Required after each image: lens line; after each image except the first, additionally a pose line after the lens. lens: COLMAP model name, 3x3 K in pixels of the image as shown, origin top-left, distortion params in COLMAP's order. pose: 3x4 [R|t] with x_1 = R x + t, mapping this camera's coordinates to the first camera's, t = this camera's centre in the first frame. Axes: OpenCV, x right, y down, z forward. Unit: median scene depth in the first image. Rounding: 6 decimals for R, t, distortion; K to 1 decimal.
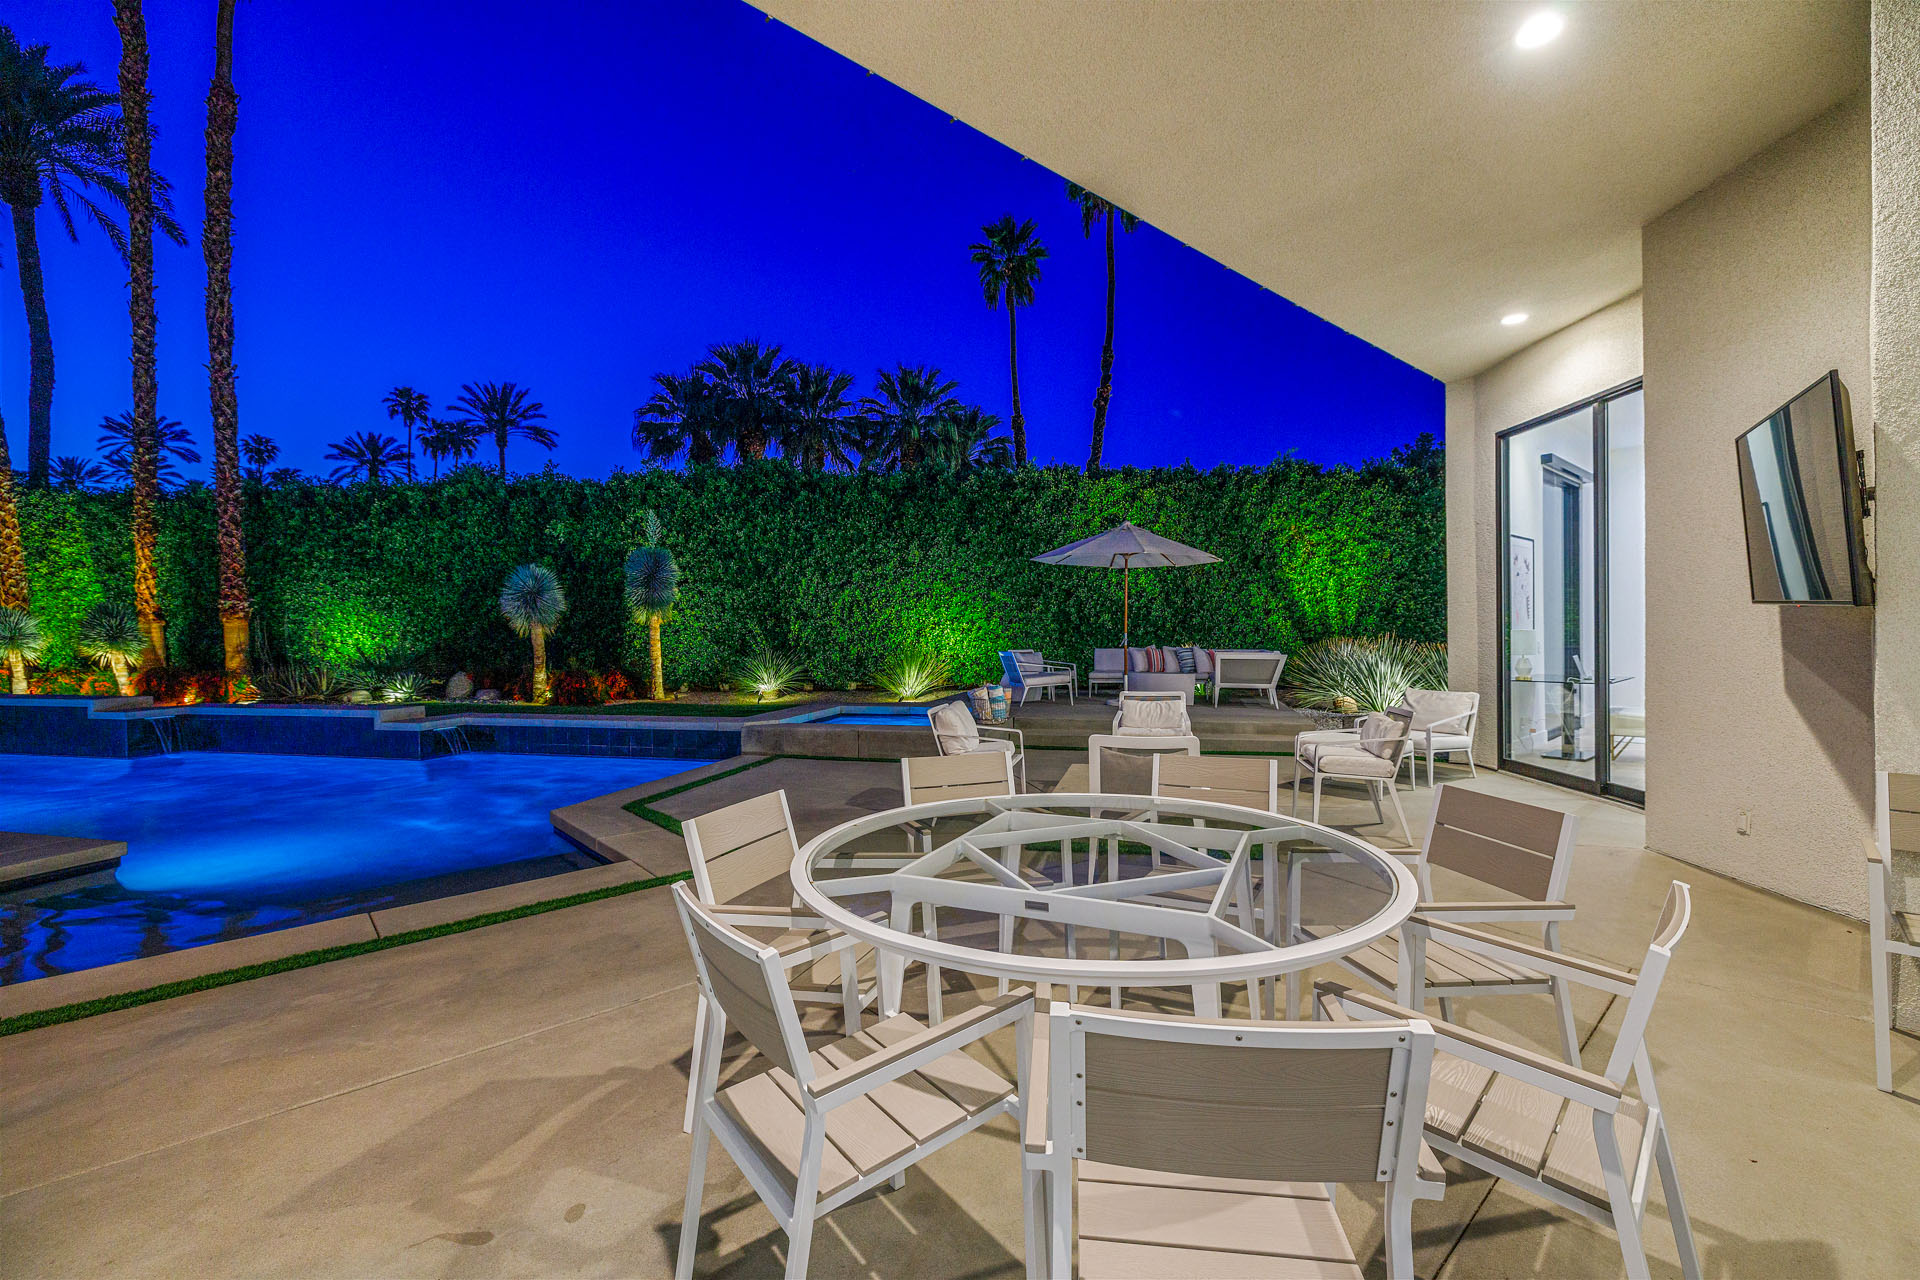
lens RADIAL K [[802.0, 0, 957.4], [0, 802.0, 631.8], [0, 0, 1]] dist [-0.000655, 0.000016]
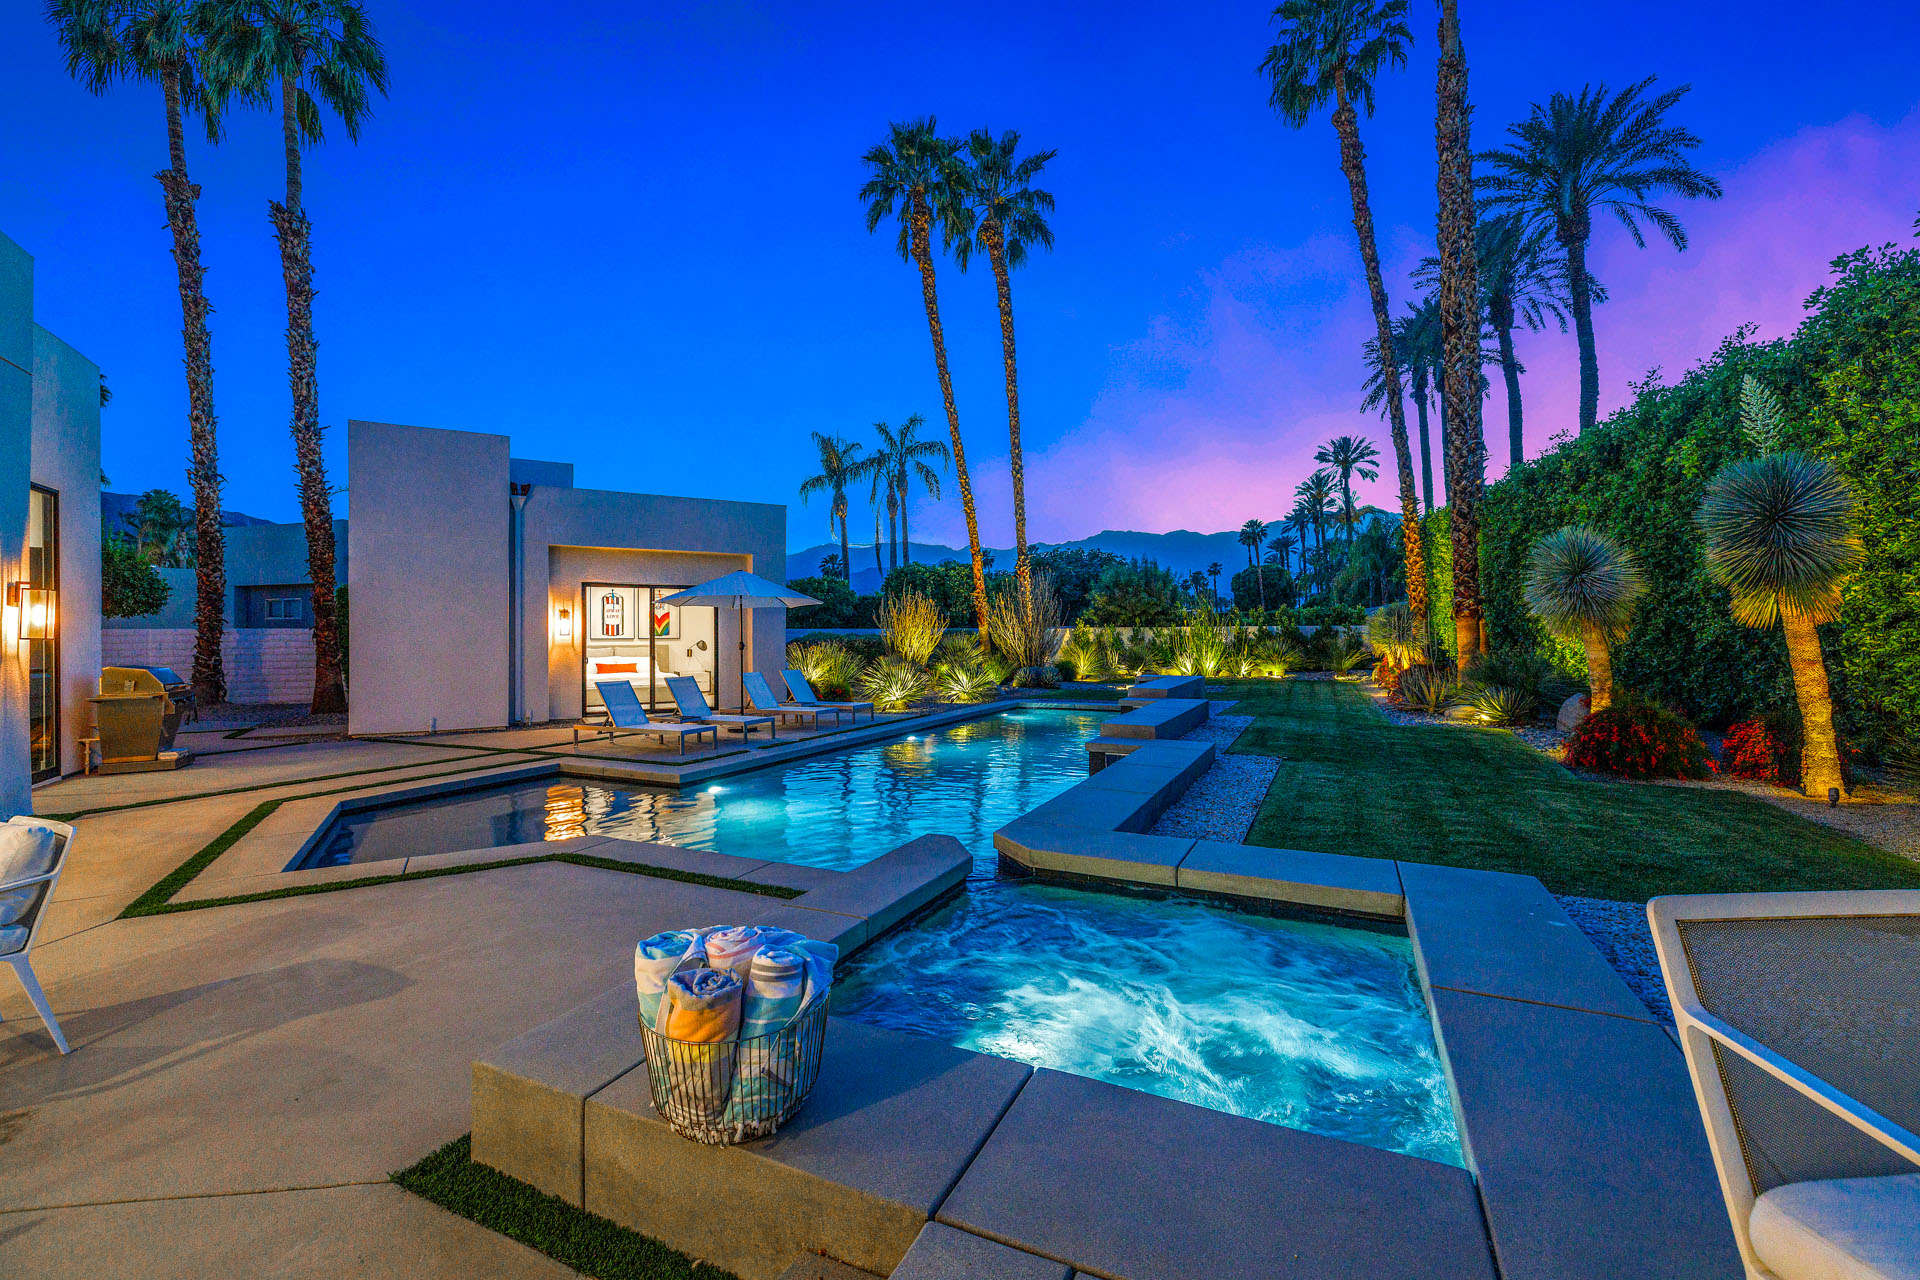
lens RADIAL K [[802.0, 0, 963.2], [0, 802.0, 634.1], [0, 0, 1]] dist [-0.000655, 0.000016]
pose [[-0.173807, 0.013999, -0.984680, 0.143871], [0.003749, 0.999901, 0.013554, -0.012170], [0.984773, -0.001336, -0.173842, 0.618557]]
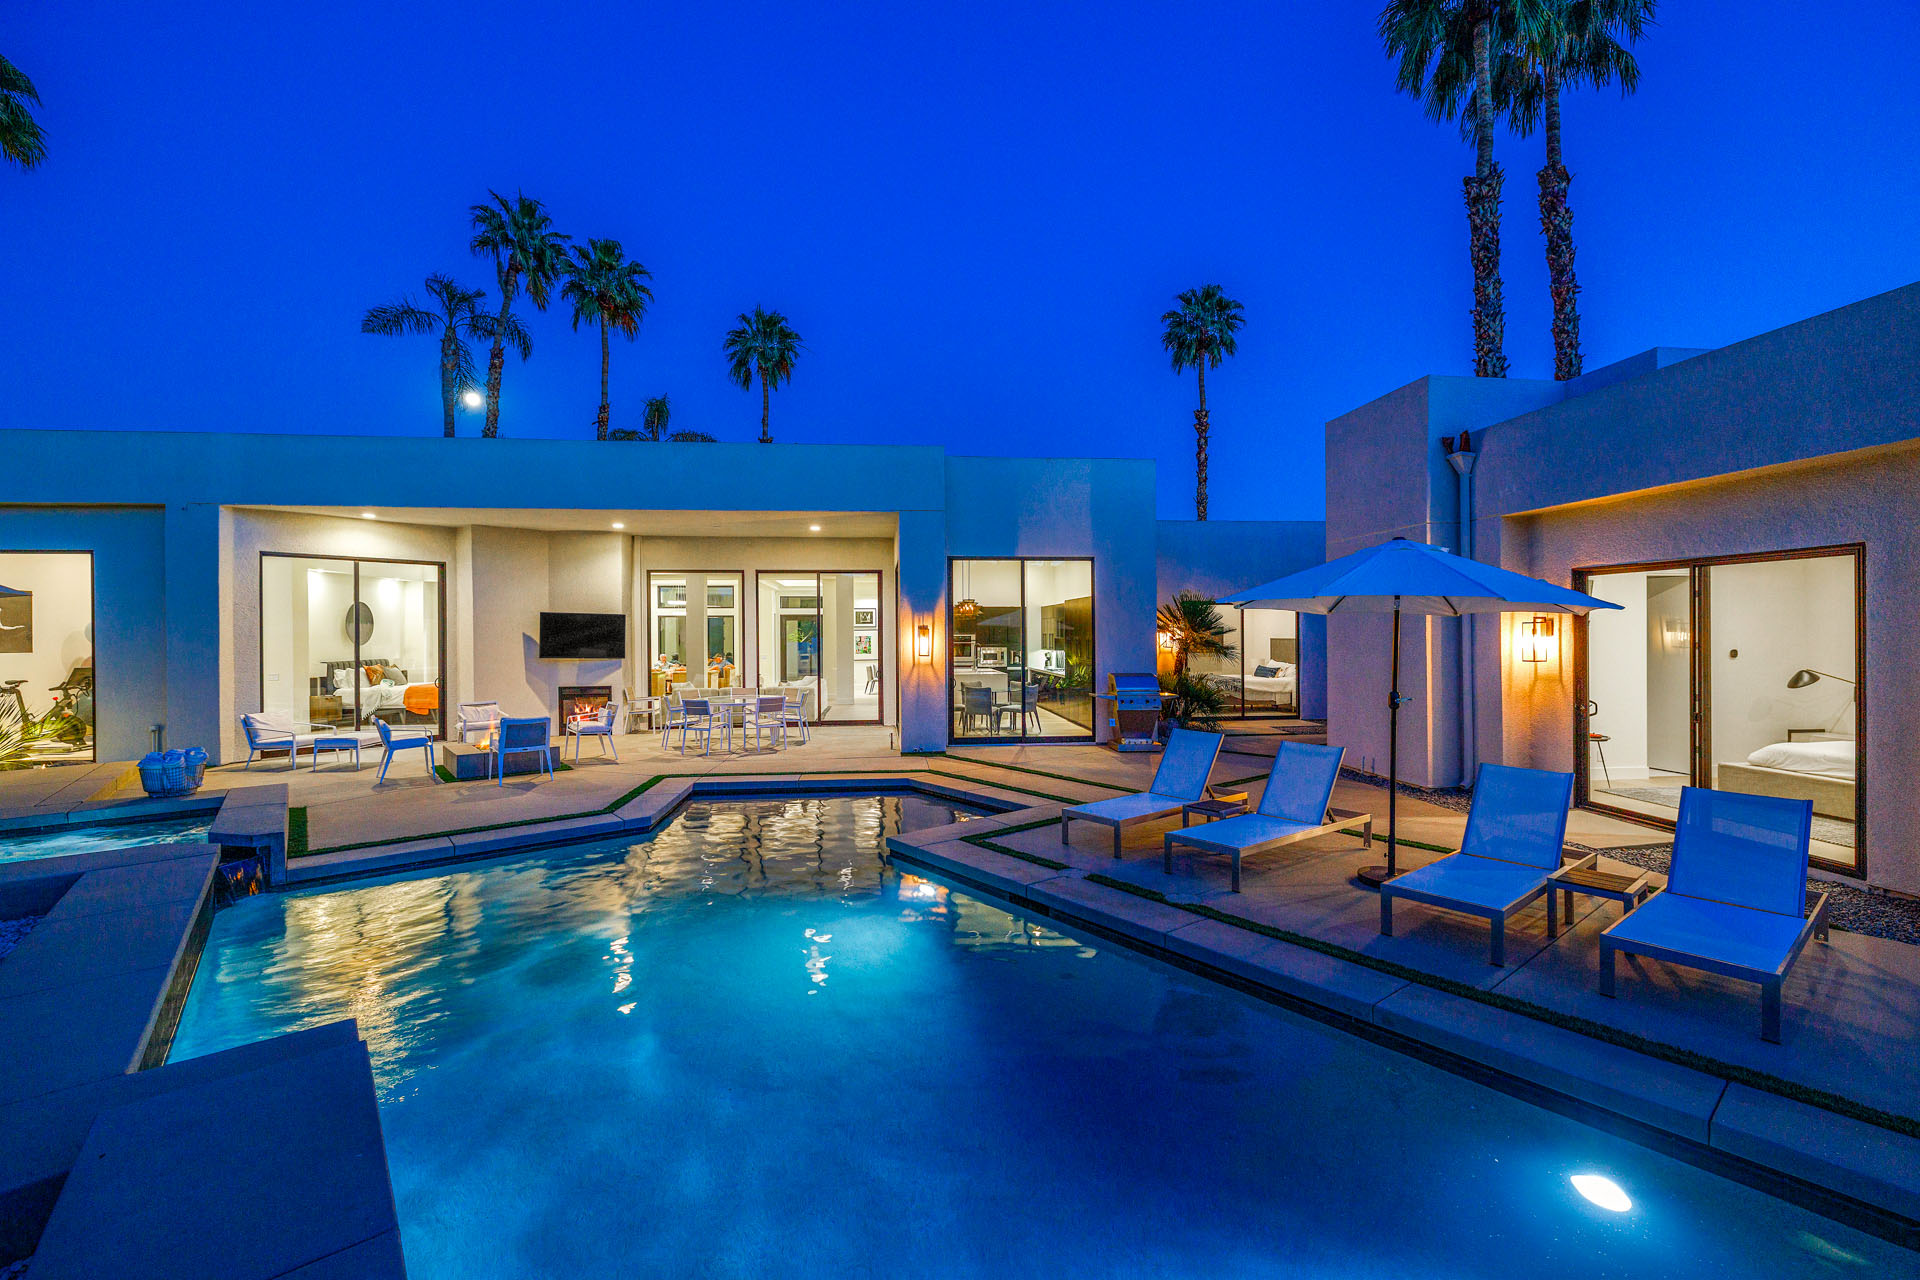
lens RADIAL K [[802.0, 0, 968.0], [0, 802.0, 632.3], [0, 0, 1]] dist [-0.000655, 0.000016]
pose [[-0.816123, 0.016240, 0.577650, -0.653791], [0.016543, 0.999852, -0.004738, -0.023855], [-0.577641, 0.005689, -0.816271, 0.678628]]
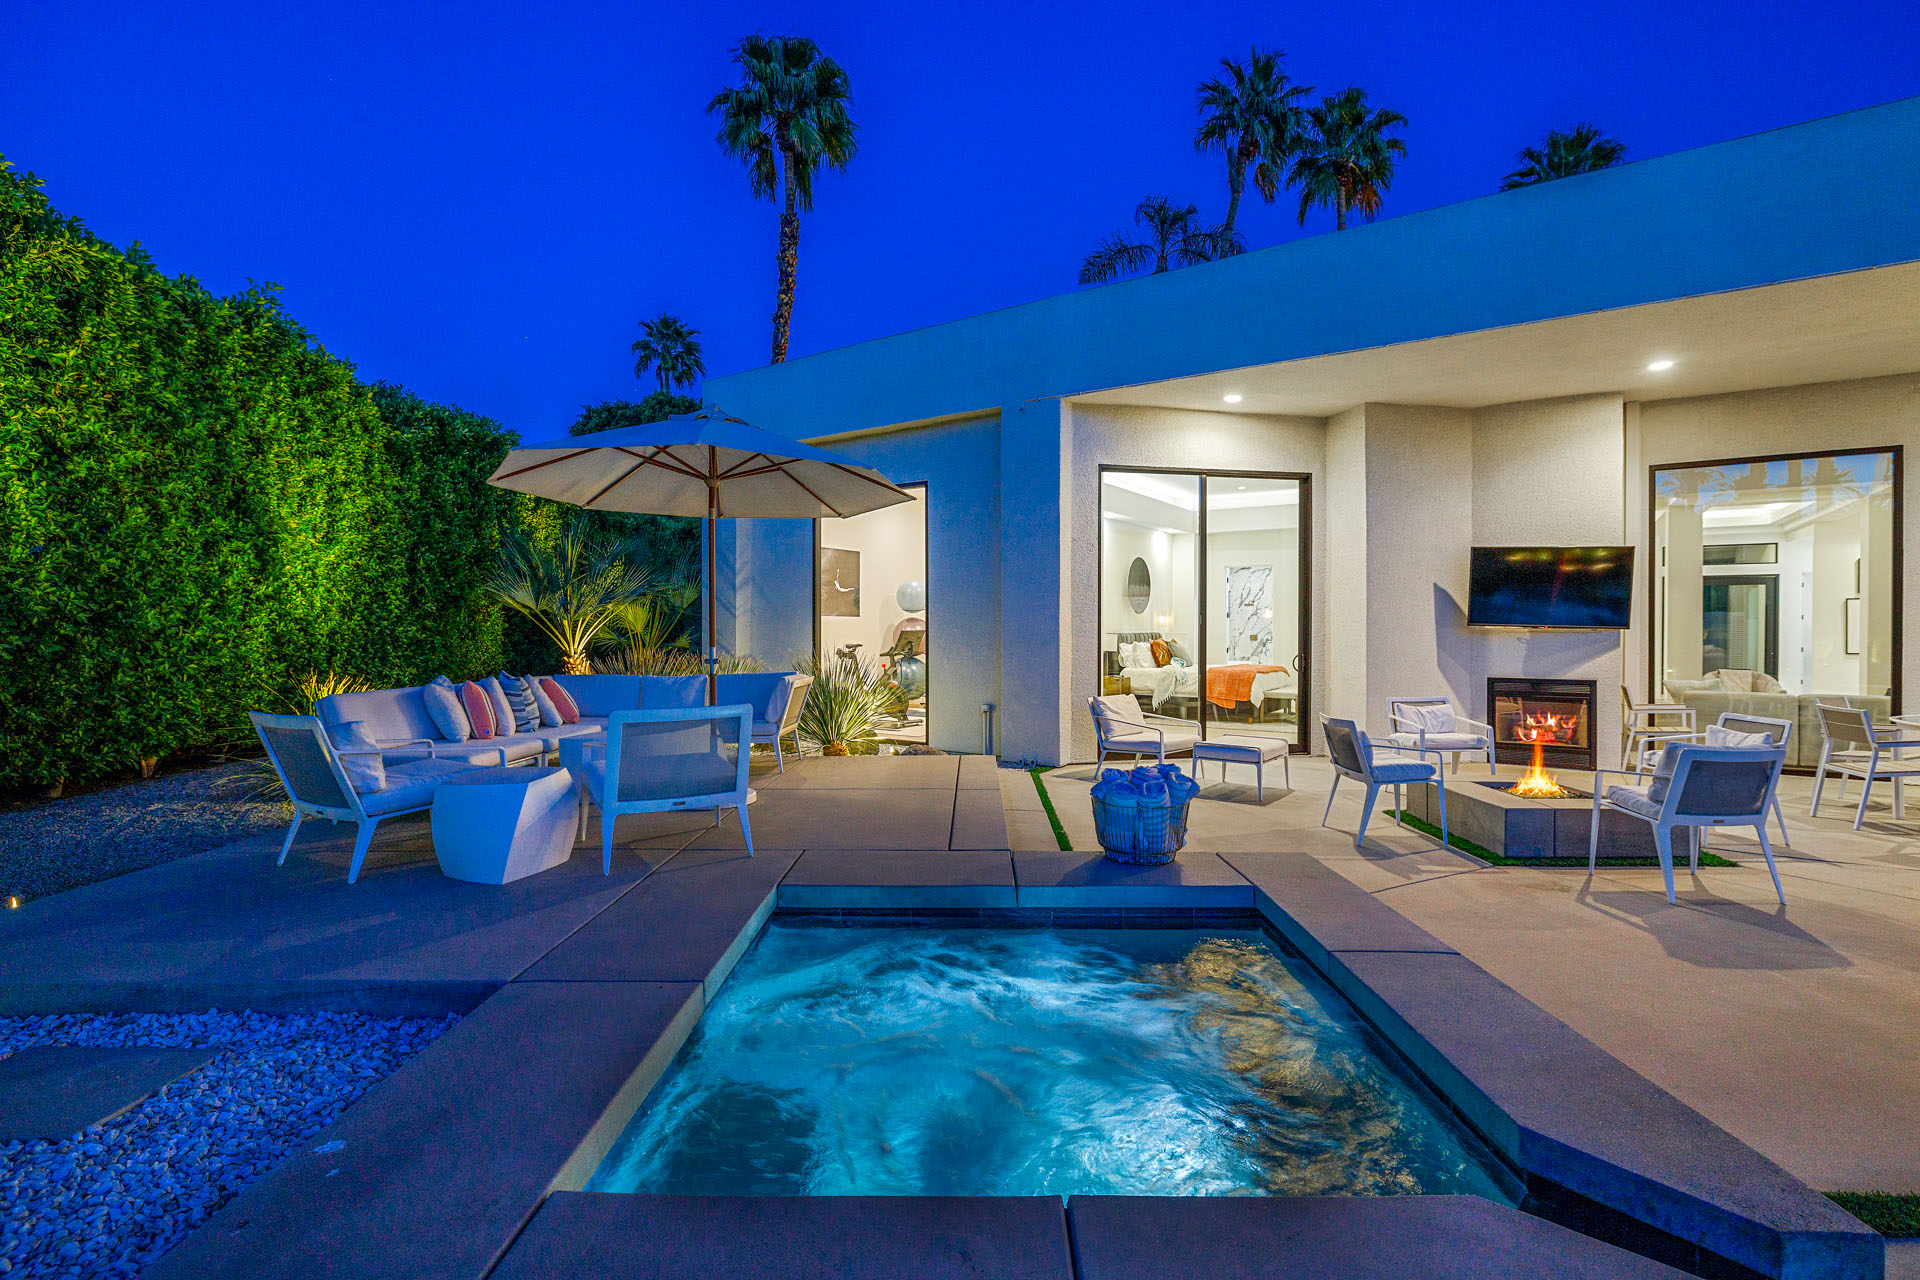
lens RADIAL K [[894.8, 0, 970.0], [0, 894.8, 635.5], [0, 0, 1]] dist [-0.004481, -0.001642]
pose [[-0.254348, 0.002193, 0.967110, -0.227903], [0.004070, 0.999991, -0.001197, -0.002296], [-0.967104, 0.003631, -0.254354, 0.678515]]
